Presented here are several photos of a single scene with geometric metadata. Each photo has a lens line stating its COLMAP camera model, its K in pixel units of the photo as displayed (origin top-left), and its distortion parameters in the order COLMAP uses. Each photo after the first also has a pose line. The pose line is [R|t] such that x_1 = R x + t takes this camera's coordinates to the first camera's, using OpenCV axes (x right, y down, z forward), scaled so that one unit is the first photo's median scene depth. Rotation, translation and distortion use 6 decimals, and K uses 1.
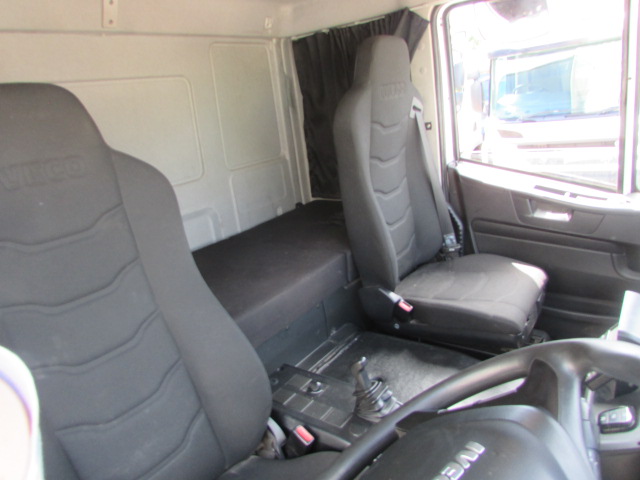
lens RADIAL K [[452.6, 0, 320.0], [0, 452.6, 240.0], [0, 0, 1]] dist [-0.008820, -0.021870]
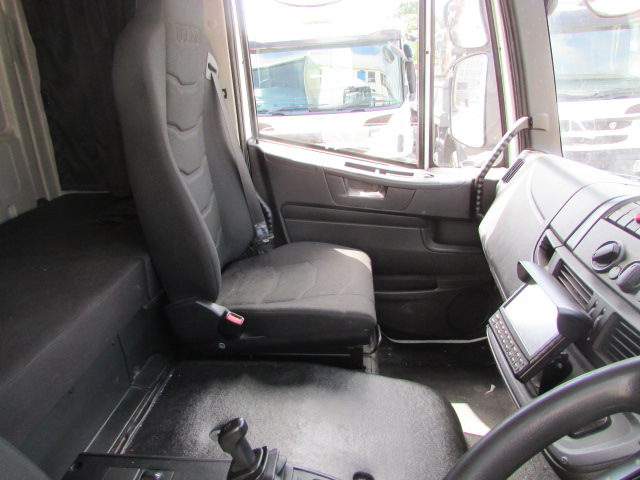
lens RADIAL K [[452.6, 0, 320.0], [0, 452.6, 240.0], [0, 0, 1]] dist [-0.008820, -0.021870]
pose [[0.853212, -0.096202, 0.512615, -0.060969], [0.093145, 0.995147, 0.031726, 0.002413], [-0.513180, 0.020678, 0.858032, 0.233002]]
